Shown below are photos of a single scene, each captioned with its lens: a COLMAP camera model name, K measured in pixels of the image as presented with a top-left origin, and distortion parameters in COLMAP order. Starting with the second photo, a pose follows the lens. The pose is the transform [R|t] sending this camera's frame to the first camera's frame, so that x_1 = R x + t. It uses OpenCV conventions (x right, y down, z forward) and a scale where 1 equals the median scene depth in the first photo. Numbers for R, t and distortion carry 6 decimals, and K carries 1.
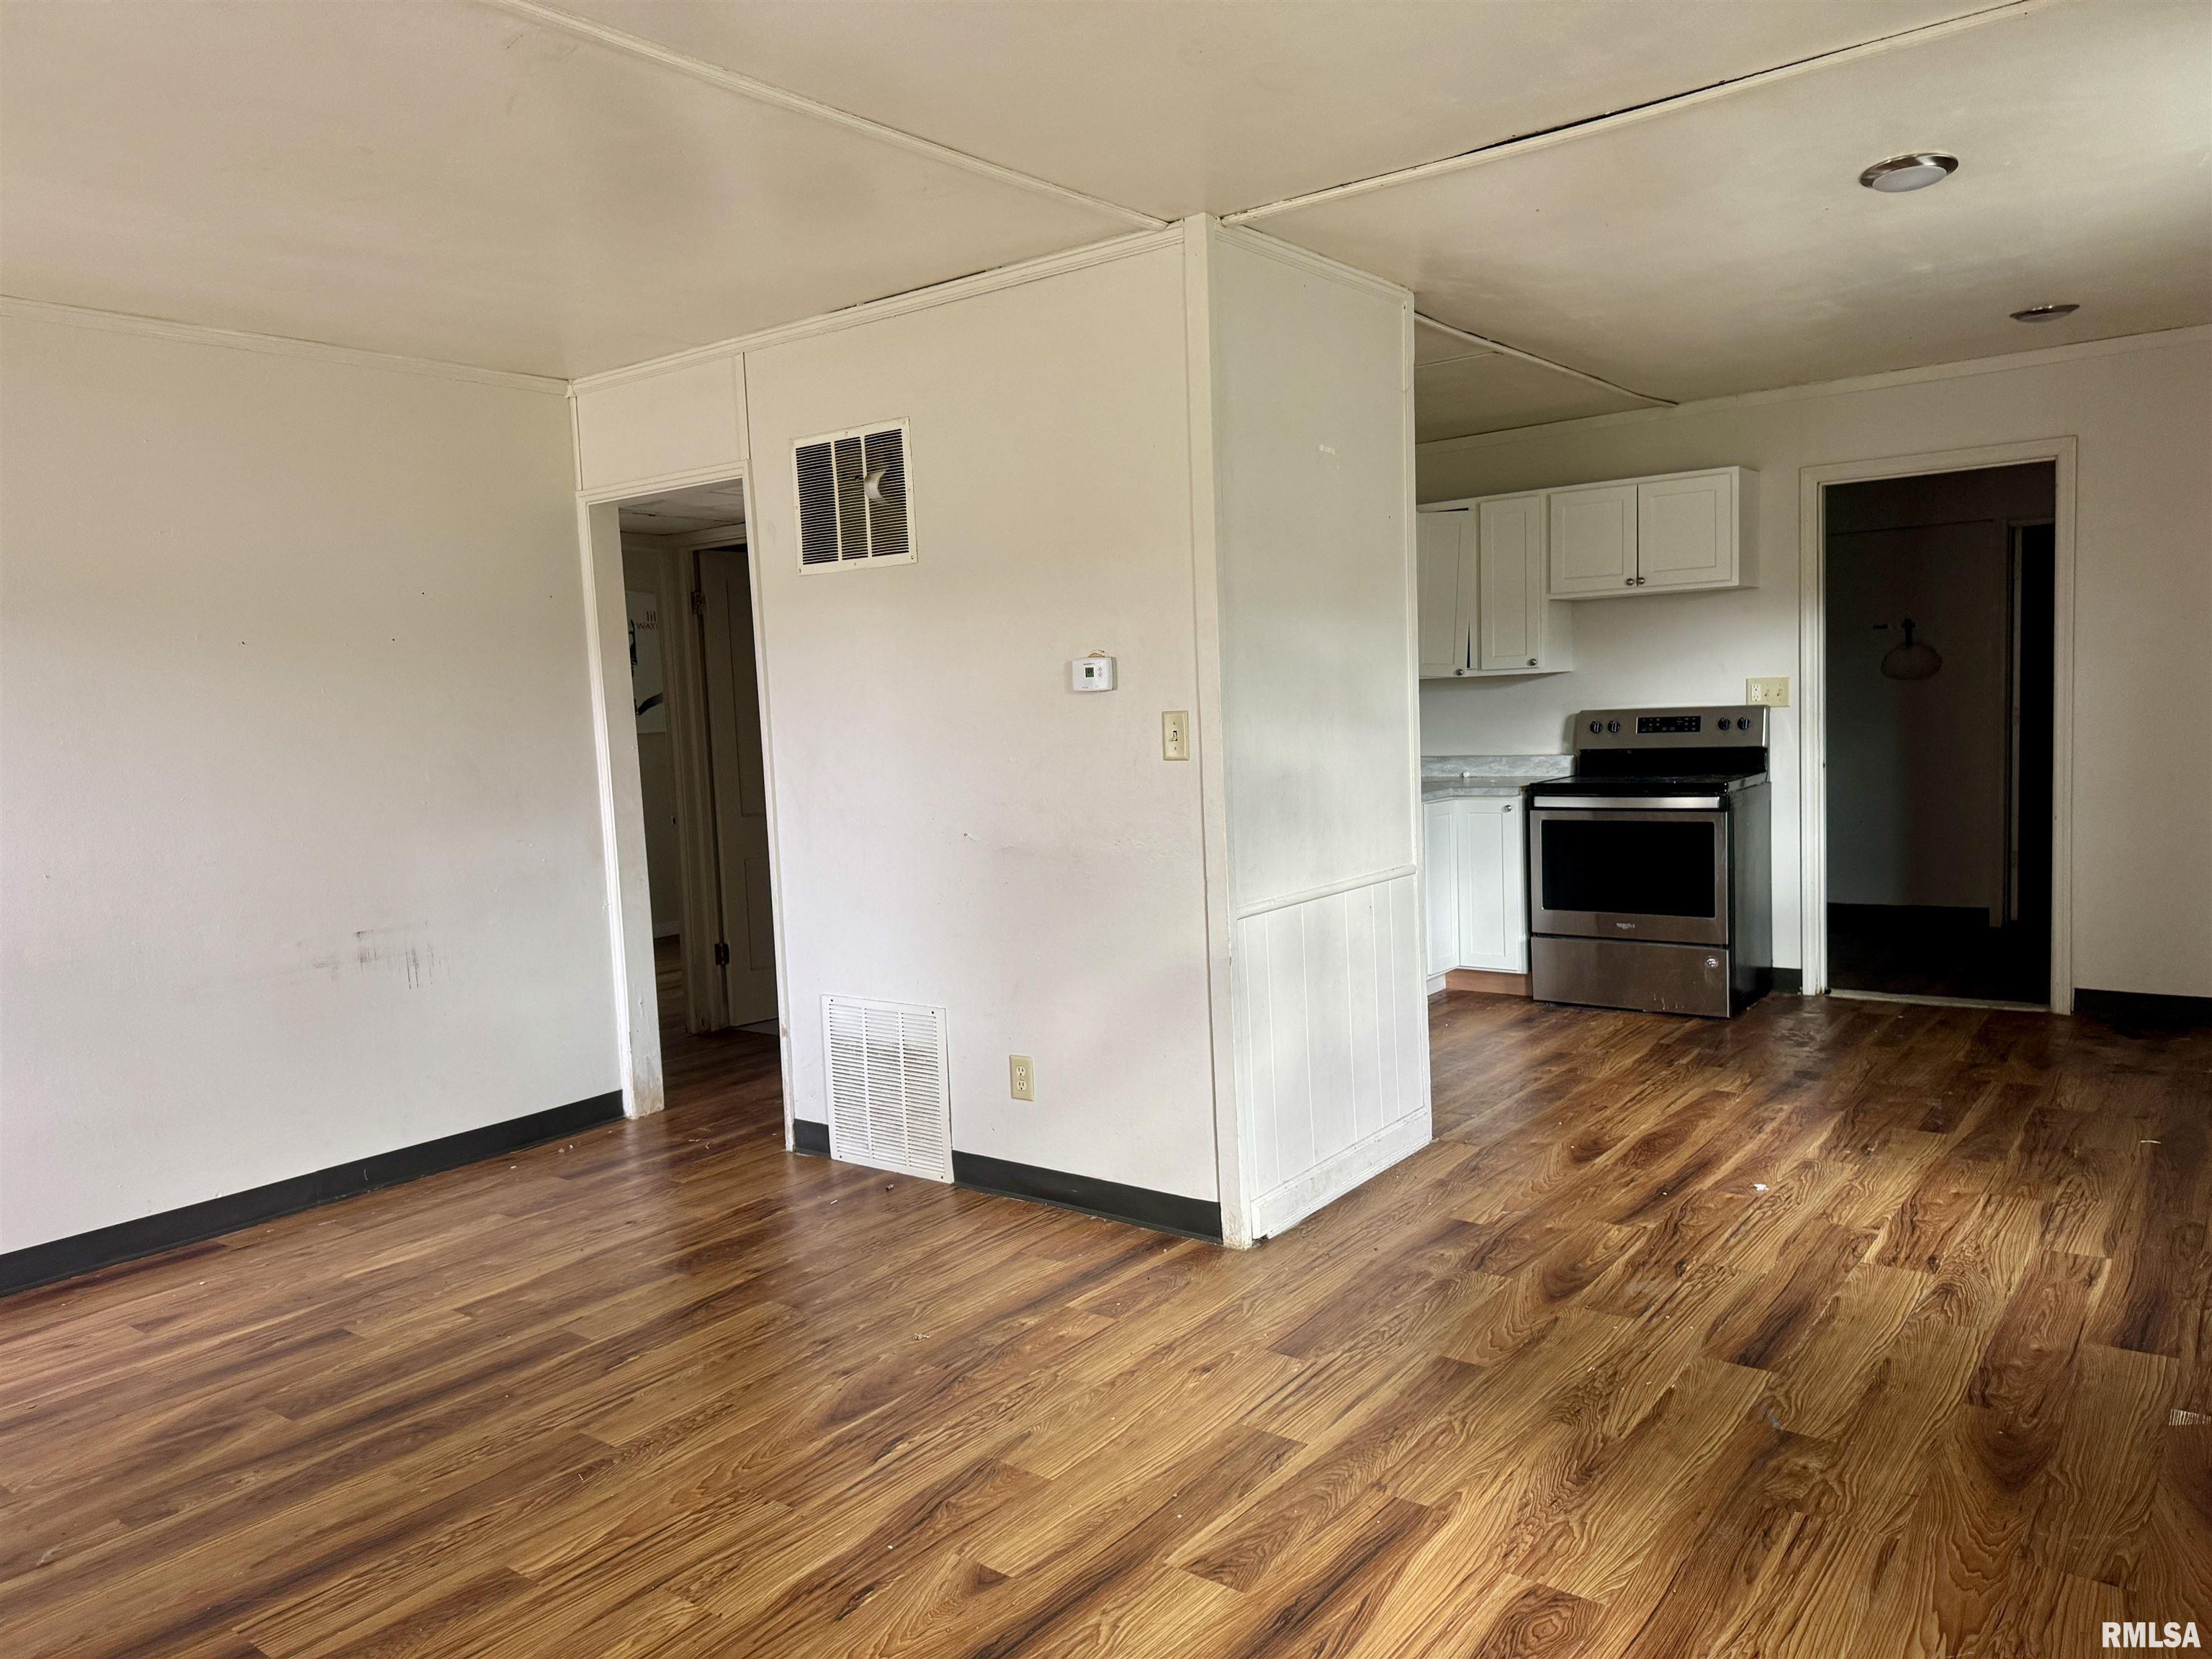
lens RADIAL K [[1546.3, 0, 1110.3], [0, 1546.3, 831.8], [0, 0, 1]] dist [0.064924, -0.073127]
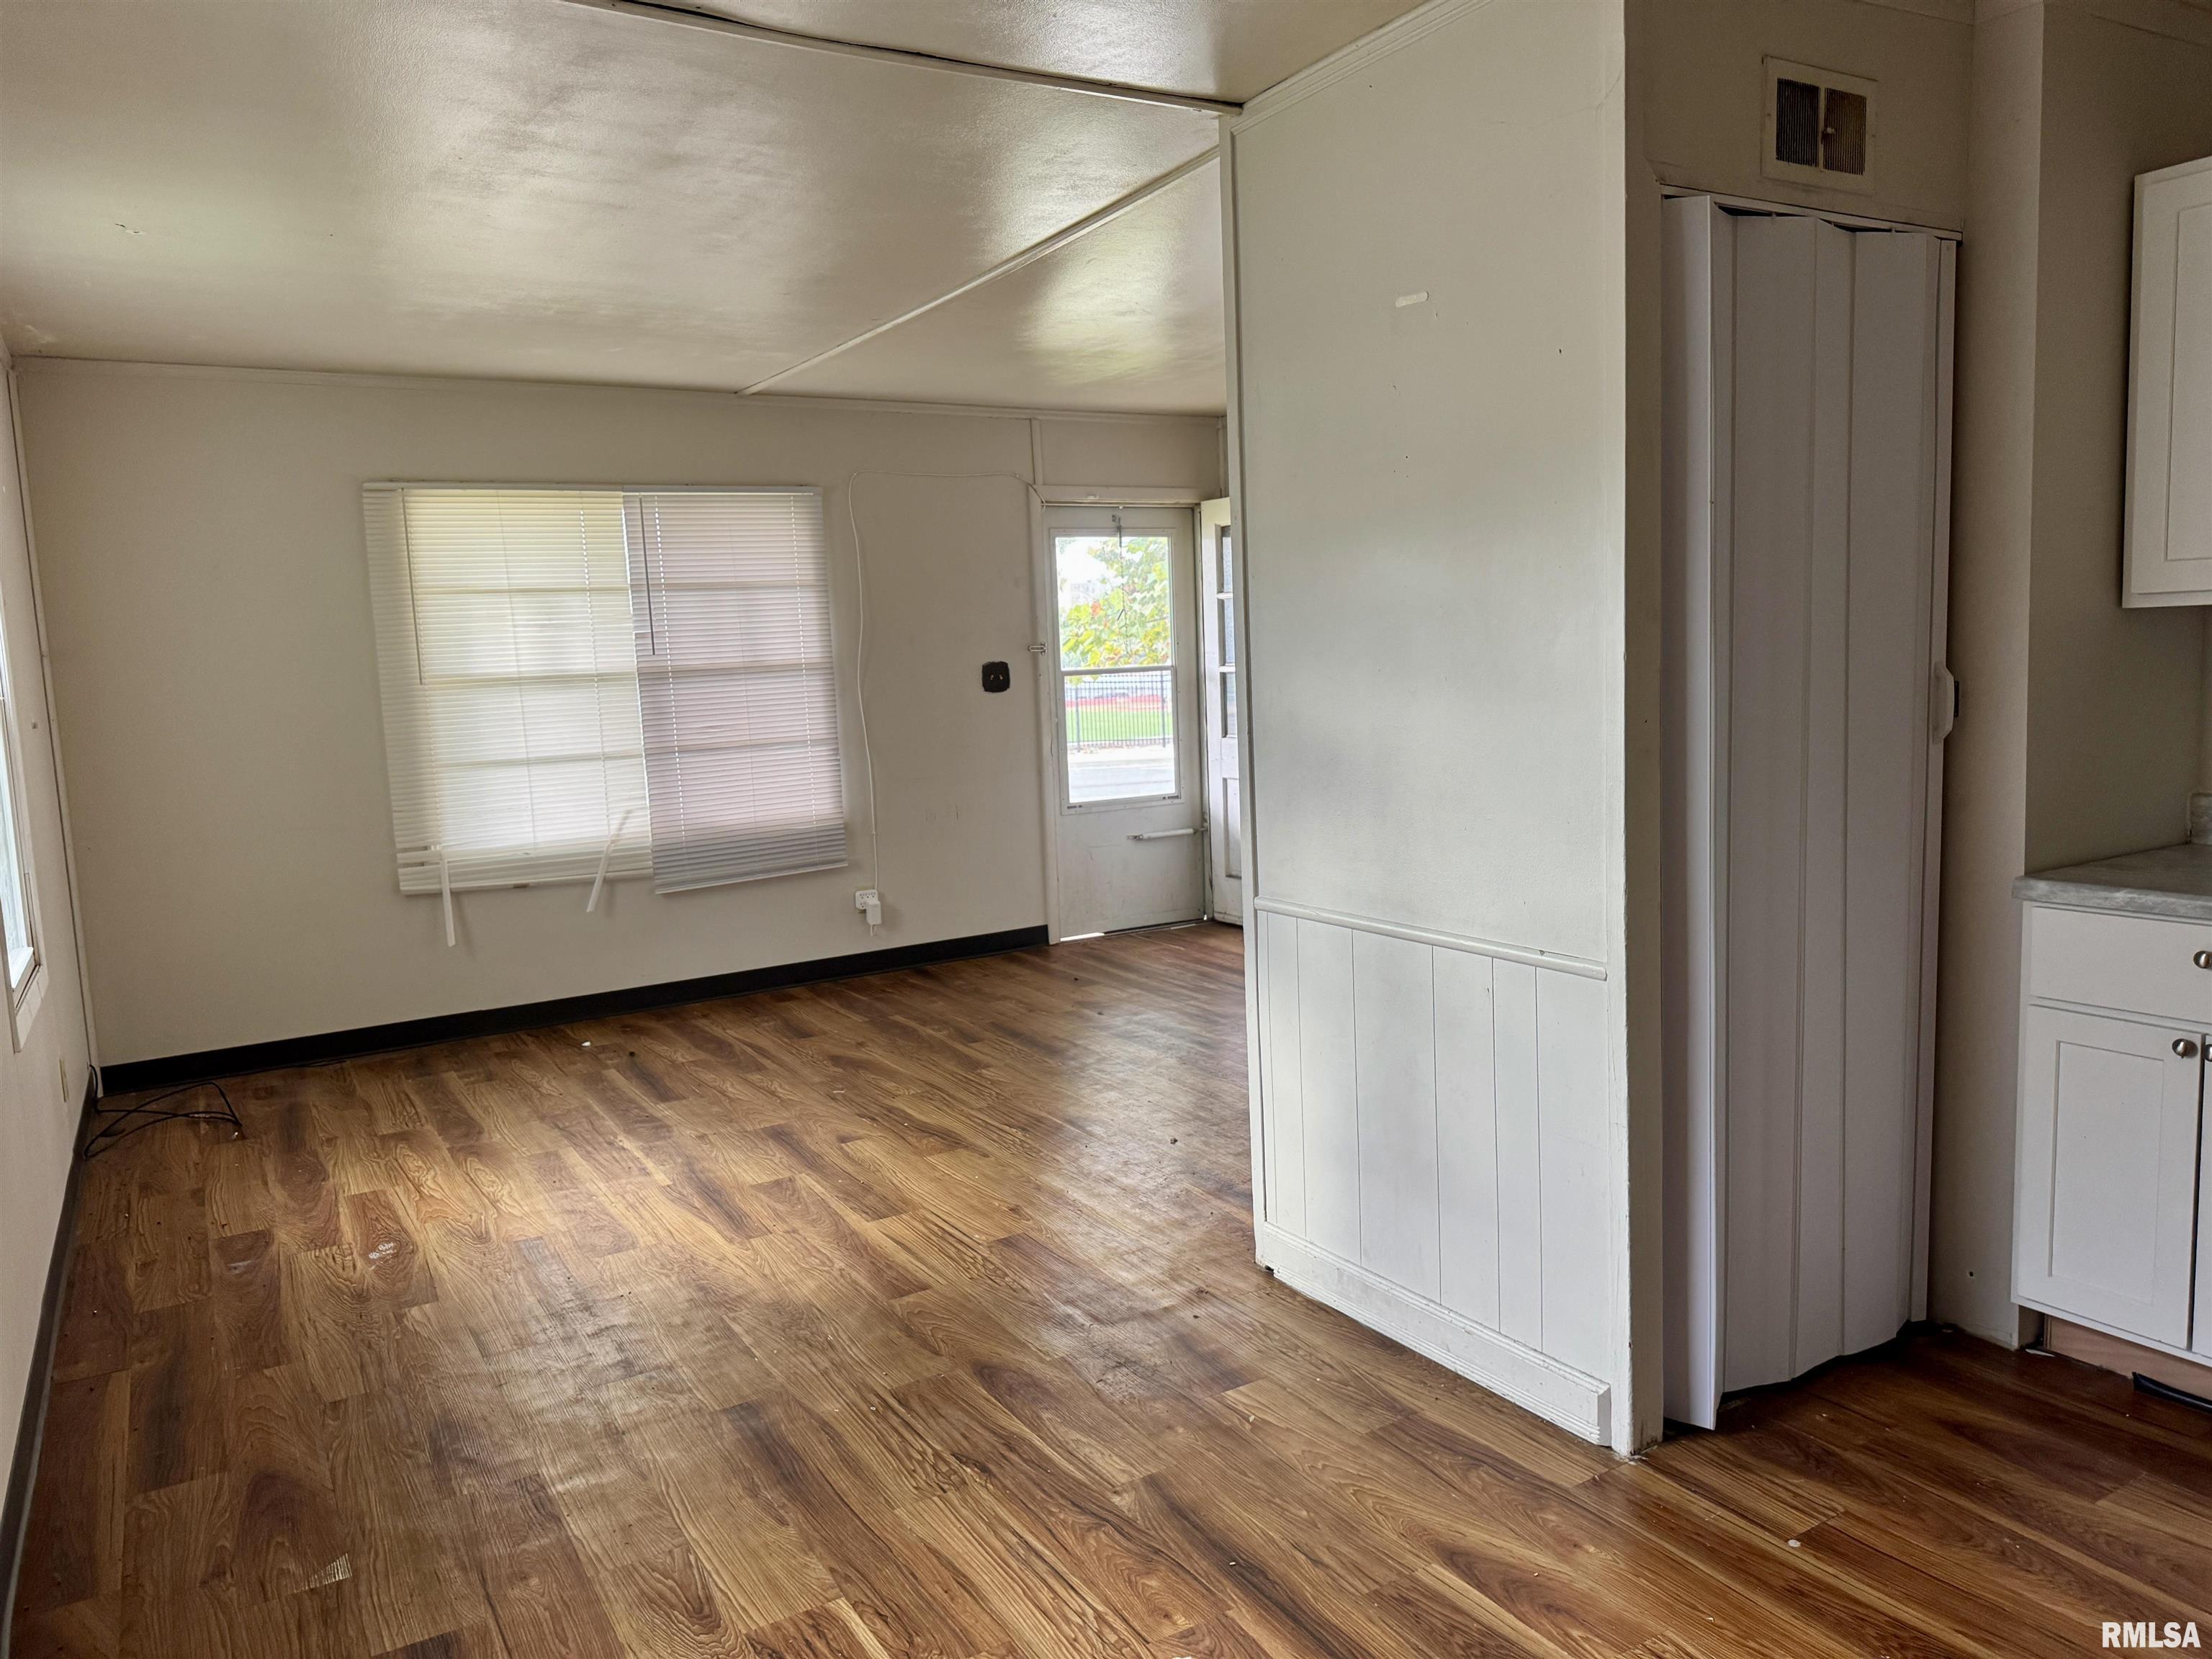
lens RADIAL K [[1546.3, 0, 1110.3], [0, 1546.3, 831.8], [0, 0, 1]] dist [0.064924, -0.073127]
pose [[-0.363409, 0.171771, -0.915657, 0.821636], [-0.020056, 0.981185, 0.192023, -0.139669], [0.931414, 0.088148, -0.353127, 1.092554]]
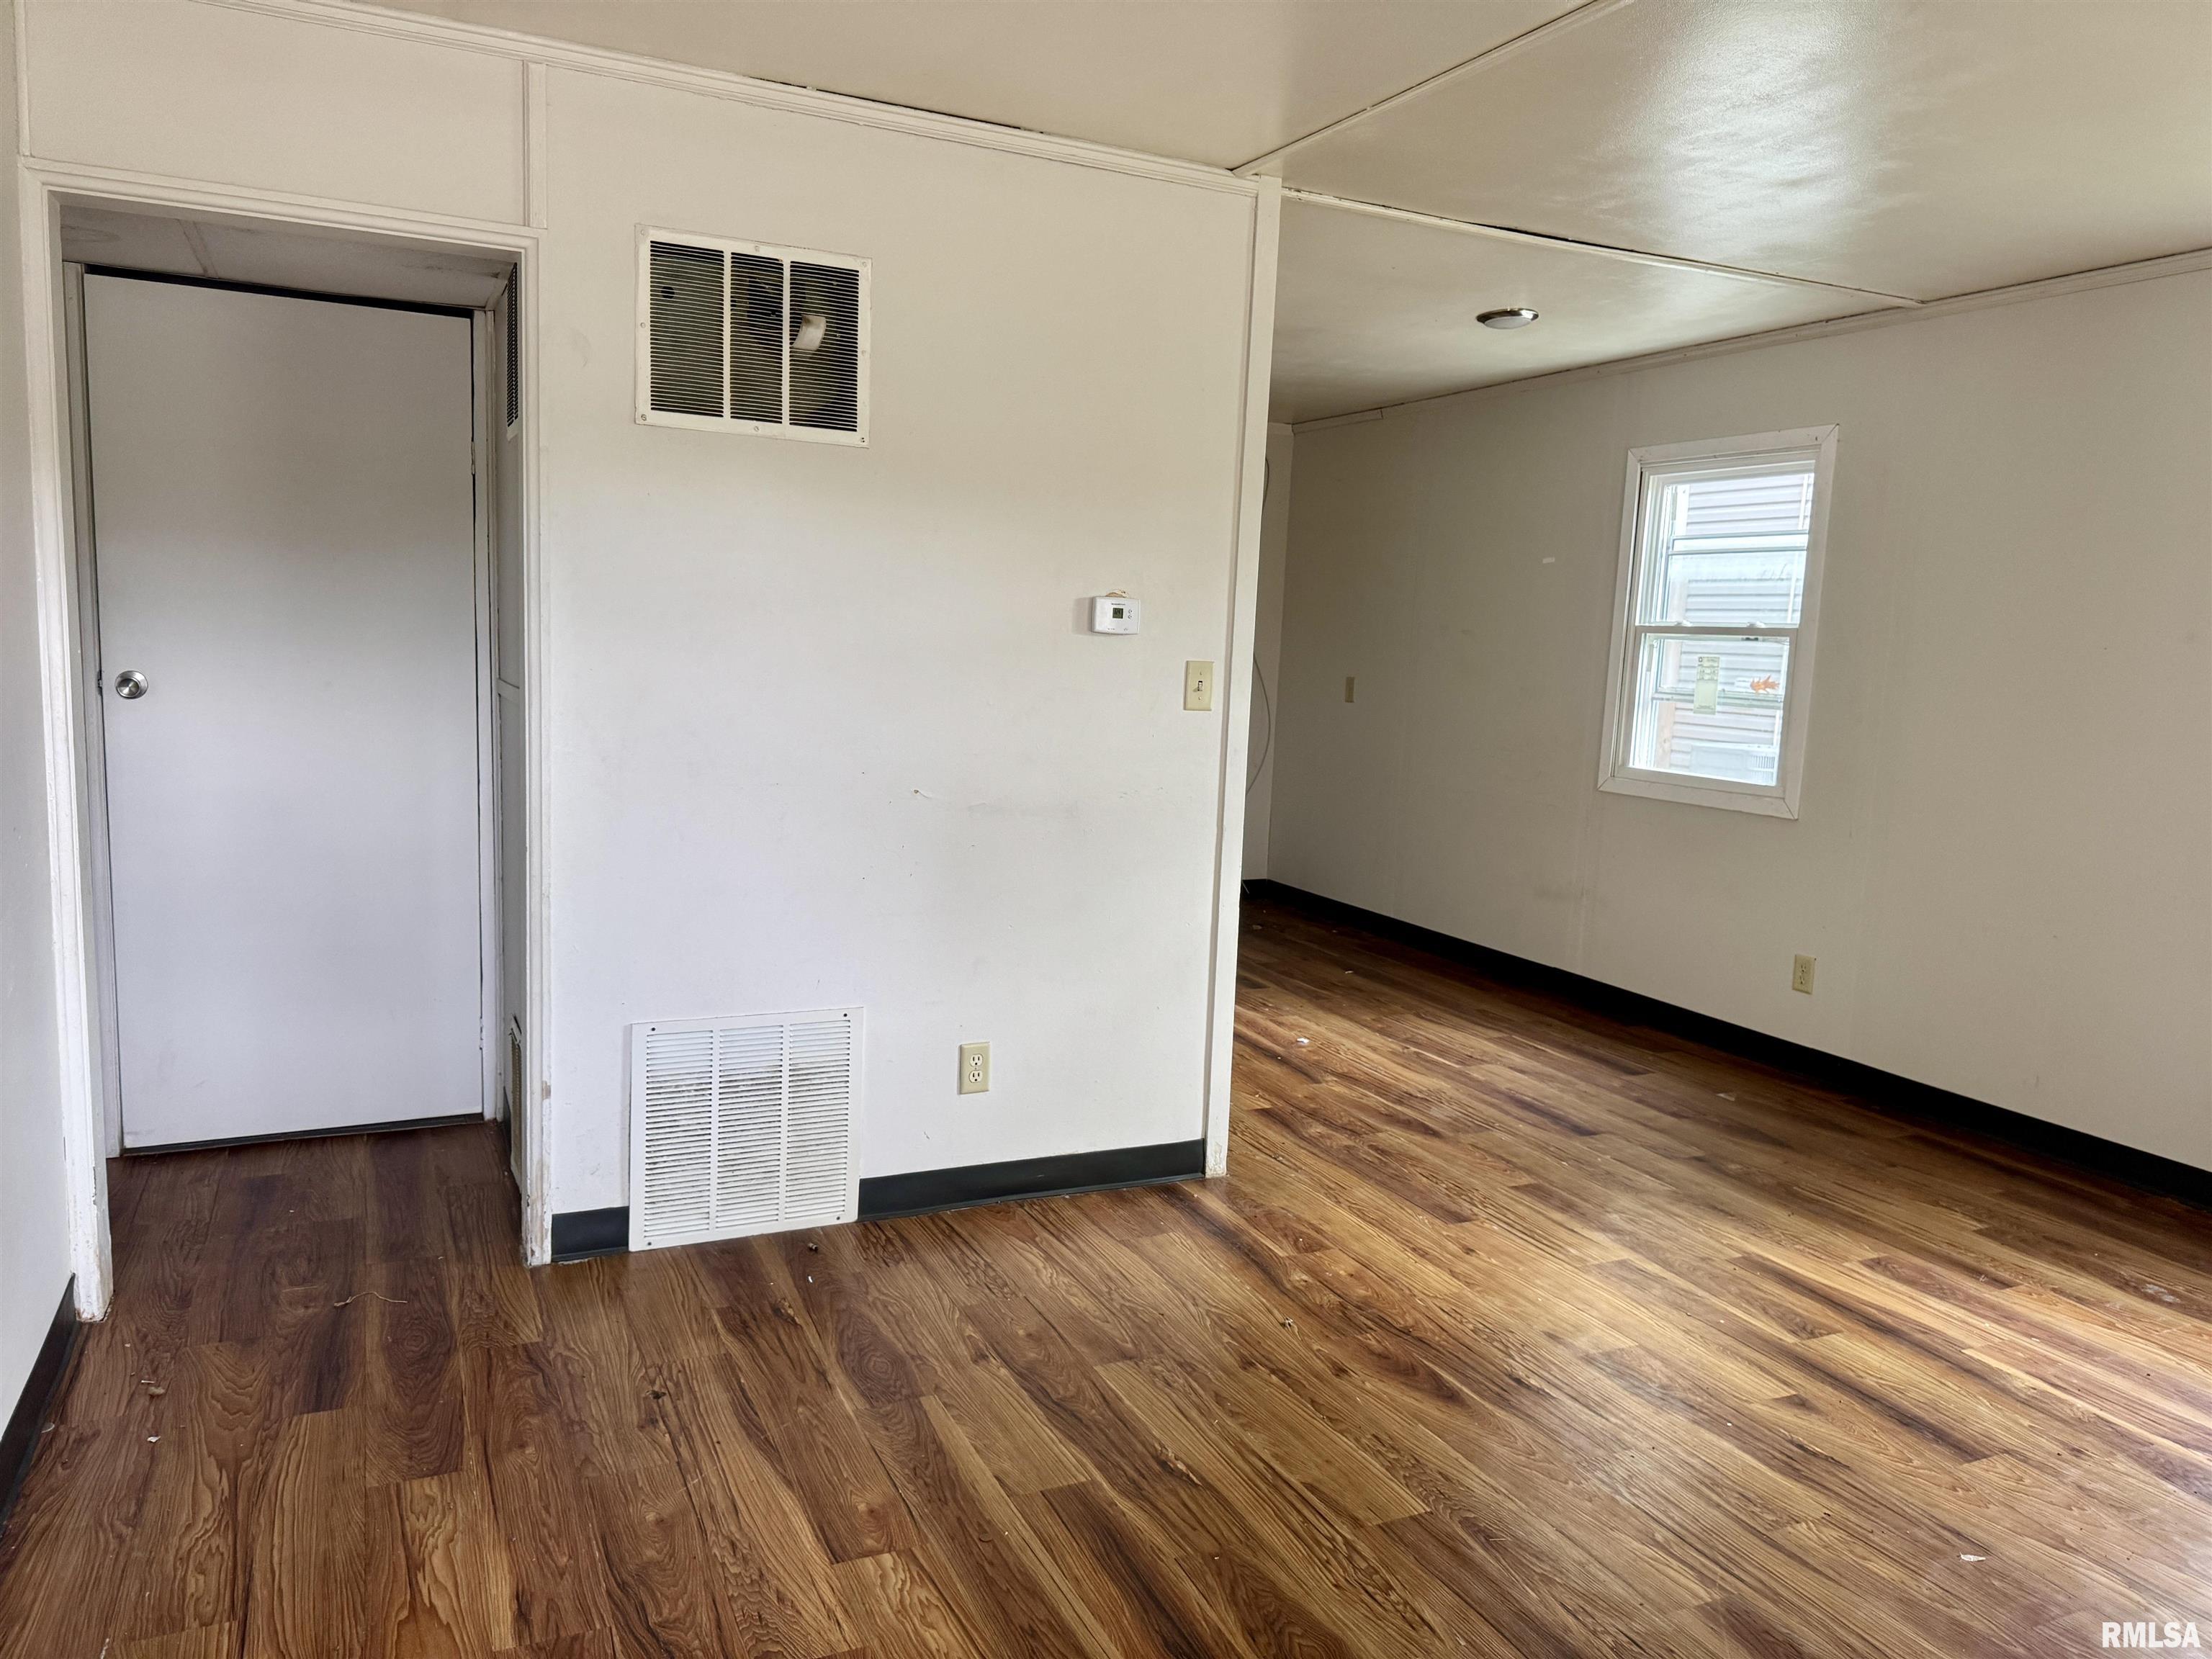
lens RADIAL K [[1546.3, 0, 1110.3], [0, 1546.3, 831.8], [0, 0, 1]] dist [0.064924, -0.073127]
pose [[0.456354, -0.051348, 0.888315, -0.781957], [0.013941, 0.998624, 0.050562, -0.017032], [-0.889689, -0.010690, 0.456442, 0.527703]]
